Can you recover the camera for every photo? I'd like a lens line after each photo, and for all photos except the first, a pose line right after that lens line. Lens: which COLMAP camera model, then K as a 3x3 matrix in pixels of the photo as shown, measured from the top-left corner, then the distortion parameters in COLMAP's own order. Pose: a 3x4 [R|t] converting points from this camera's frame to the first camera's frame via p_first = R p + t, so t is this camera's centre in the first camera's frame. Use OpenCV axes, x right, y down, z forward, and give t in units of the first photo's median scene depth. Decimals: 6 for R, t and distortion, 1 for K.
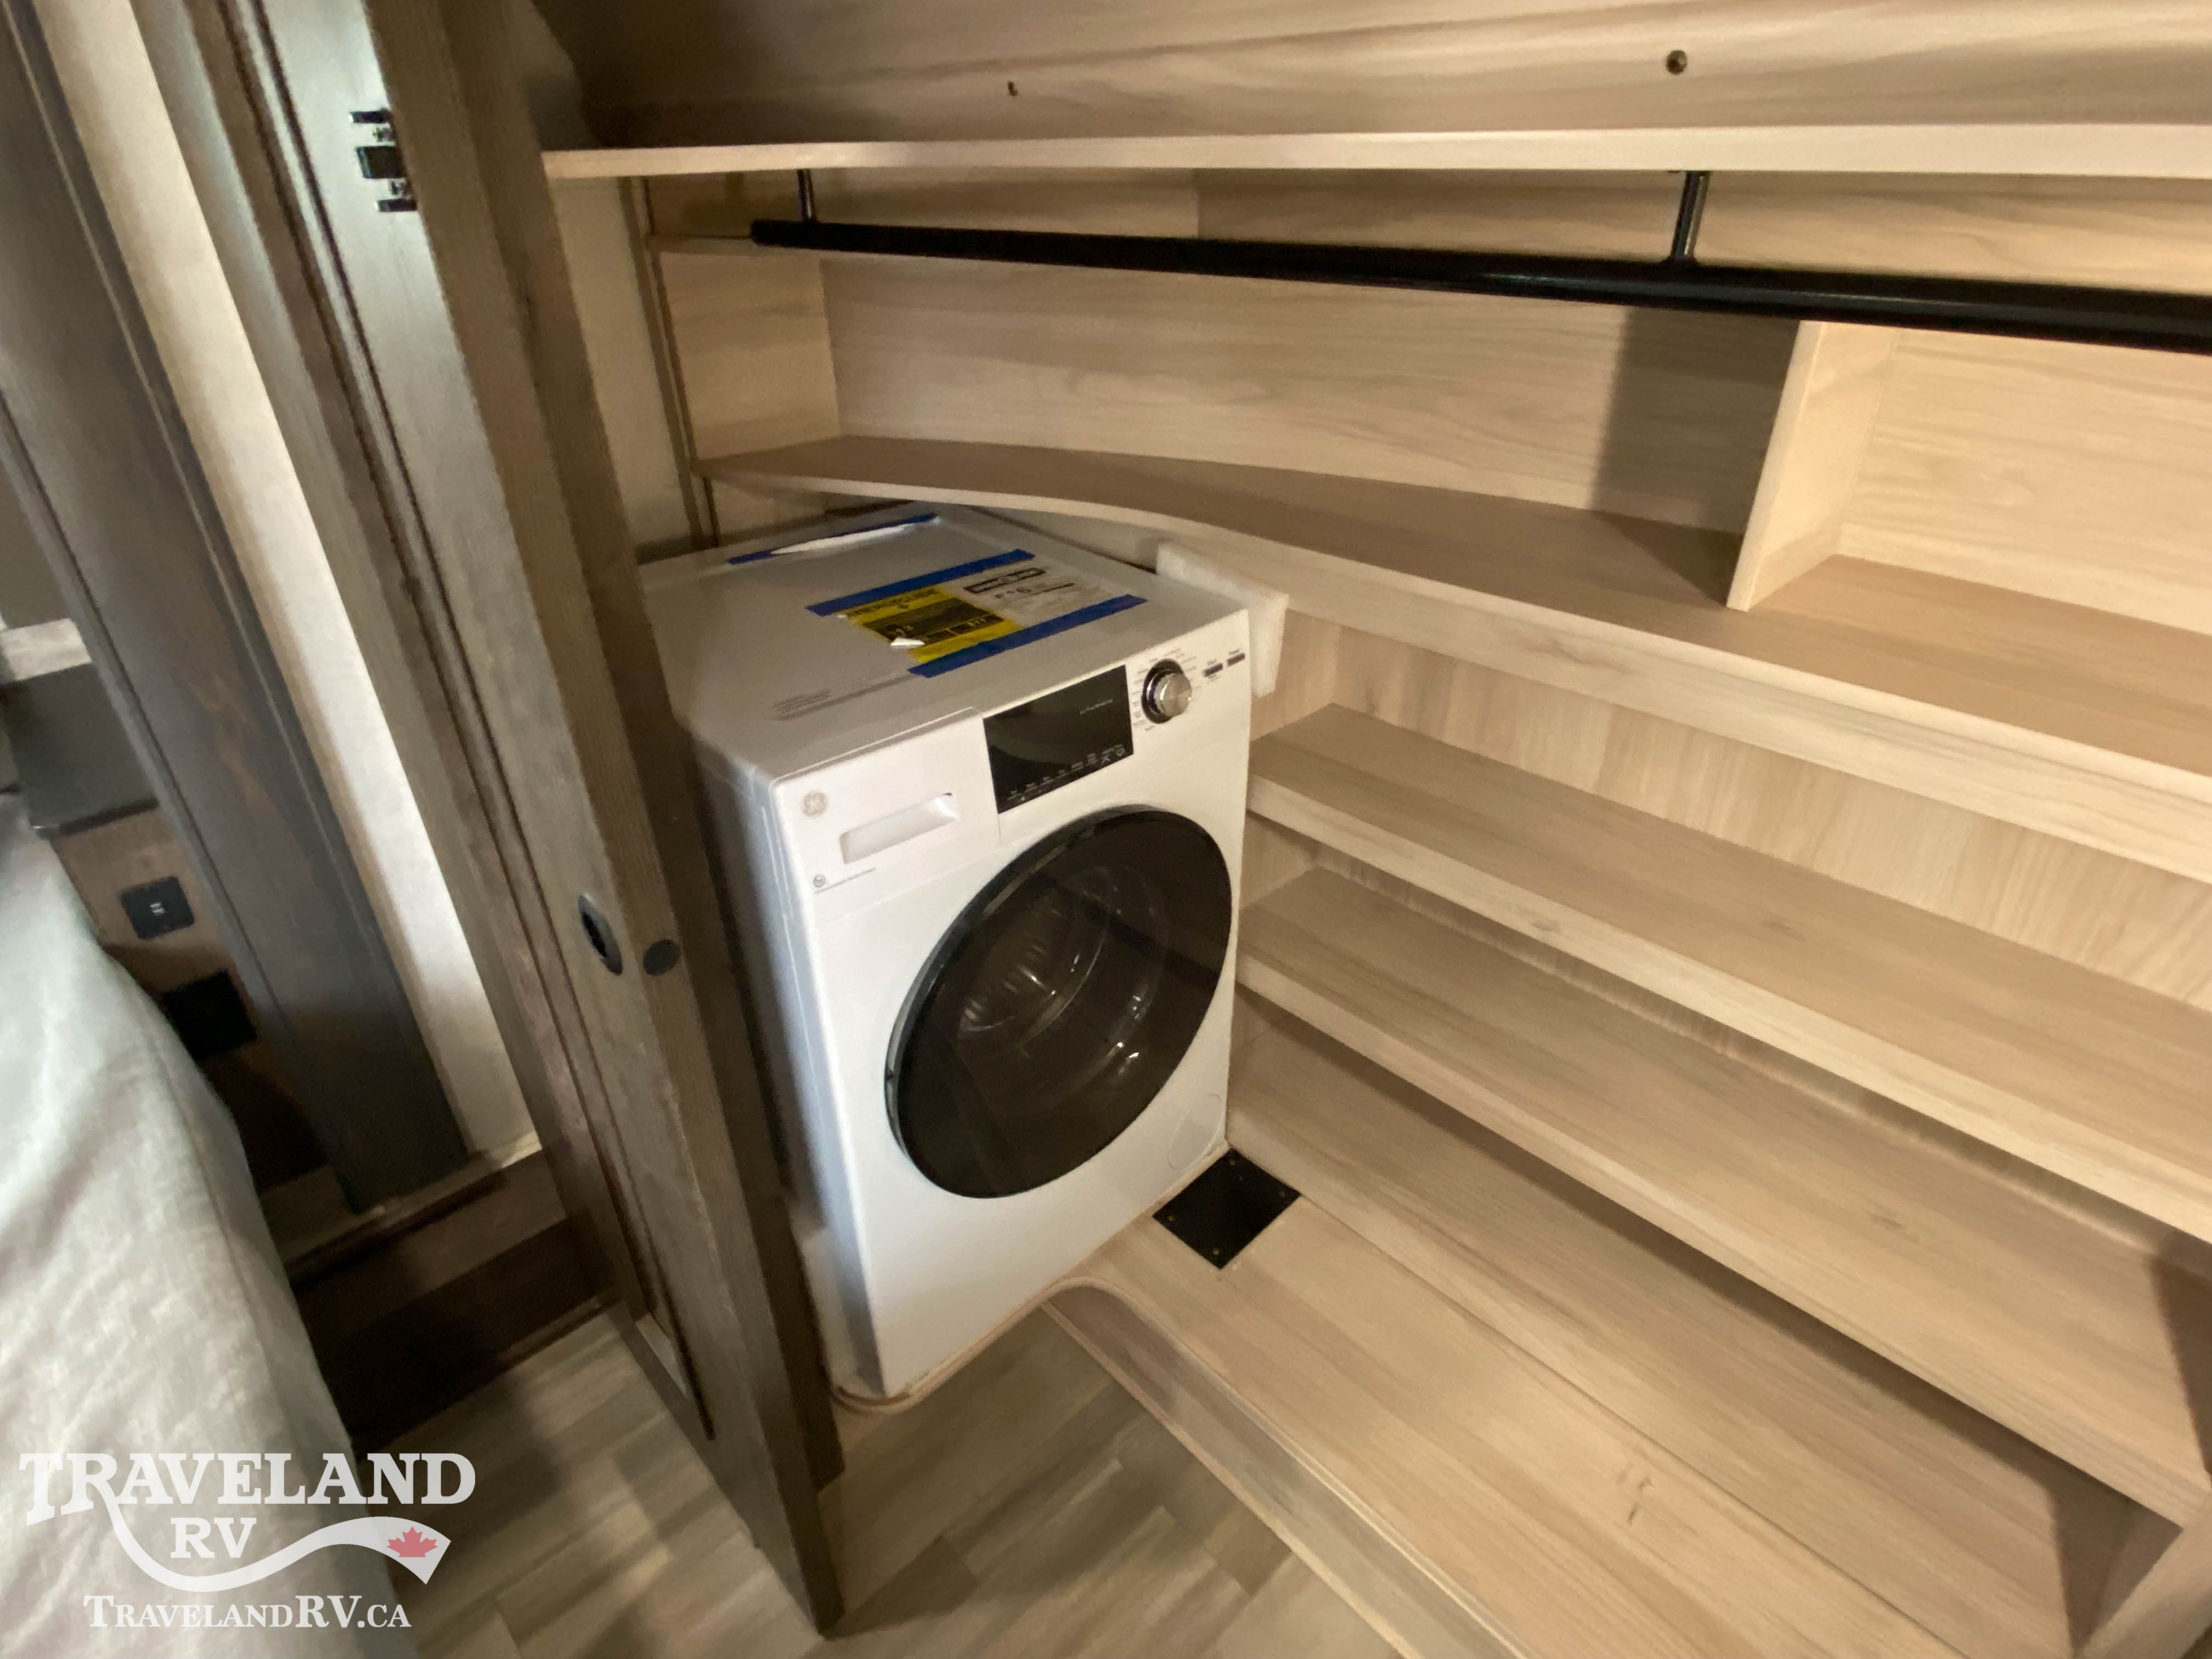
lens RADIAL K [[1162.1, 0, 1088.3], [0, 1162.1, 819.3], [0, 0, 1]] dist [0.032623, -0.029654]
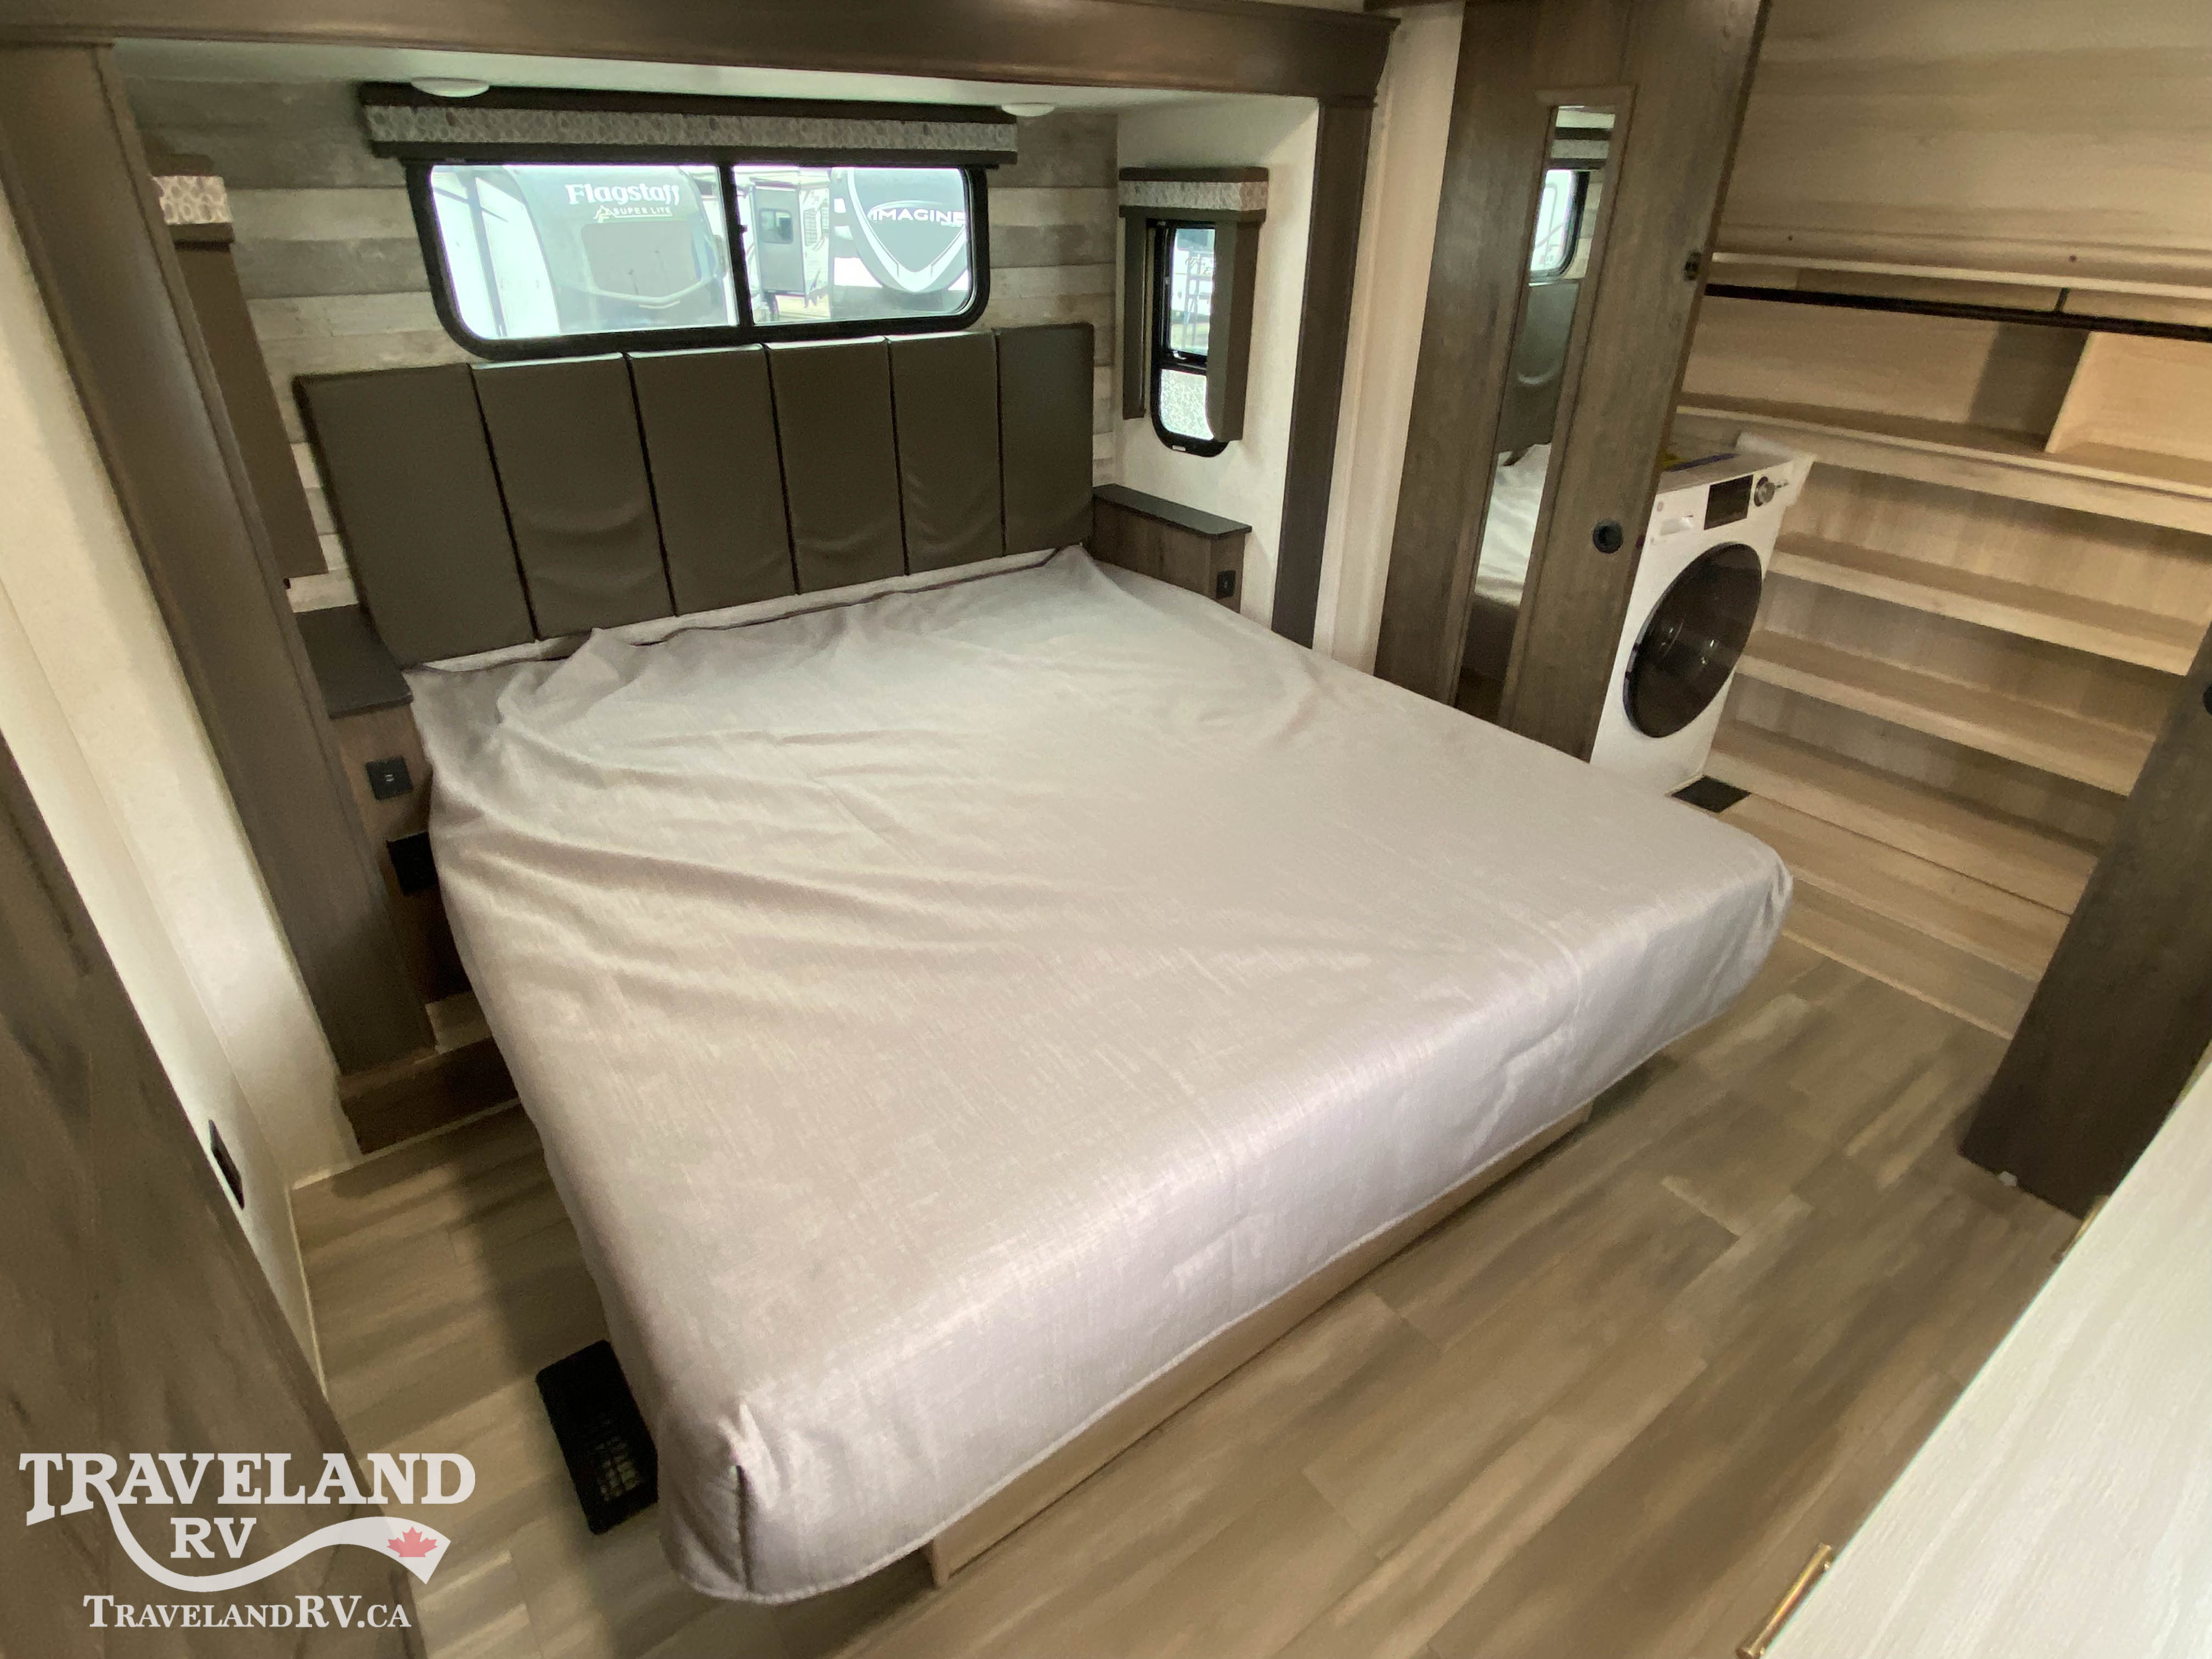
lens RADIAL K [[1162.1, 0, 1088.3], [0, 1162.1, 812.7], [0, 0, 1]] dist [0.032623, -0.029654]
pose [[0.993328, 0.081948, -0.081147, -1.023654], [-0.083851, 0.996271, -0.020323, 0.682334], [0.079179, 0.026991, 0.996495, -1.369202]]
